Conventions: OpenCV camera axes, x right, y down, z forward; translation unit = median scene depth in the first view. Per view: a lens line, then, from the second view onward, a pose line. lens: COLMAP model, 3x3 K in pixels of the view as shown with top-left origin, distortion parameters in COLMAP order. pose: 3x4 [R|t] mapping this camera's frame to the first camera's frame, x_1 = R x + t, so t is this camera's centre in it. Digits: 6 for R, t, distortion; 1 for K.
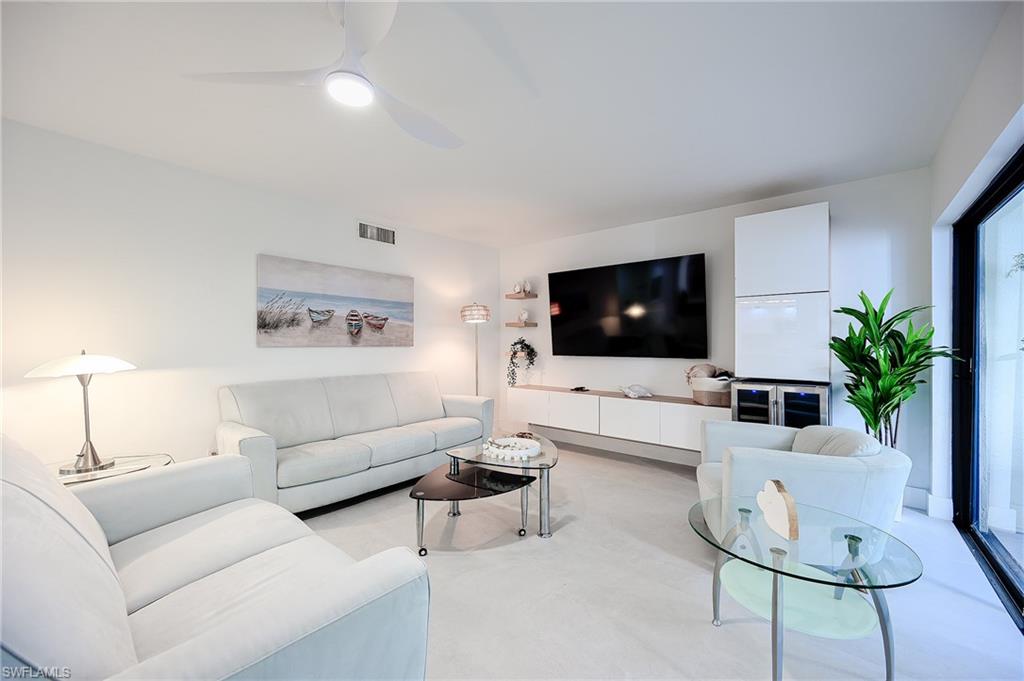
lens RADIAL K [[418.0, 0, 496.1], [0, 418.0, 336.1], [0, 0, 1]] dist [-0.000016, 0.000090]
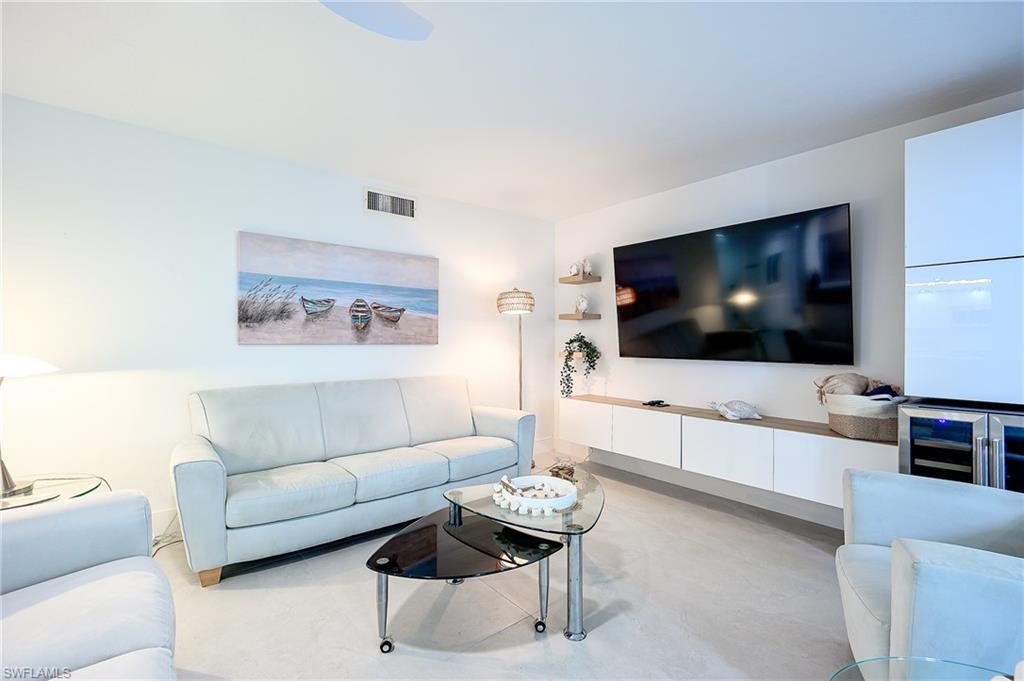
lens RADIAL K [[431.5, 0, 515.2], [0, 431.5, 337.1], [0, 0, 1]] dist [-0.000438, 0.000217]
pose [[0.982984, 0.000703, -0.183691, 0.114334], [0.001065, 0.999954, 0.009529, 0.003685], [0.183689, -0.009563, 0.982938, 0.250636]]
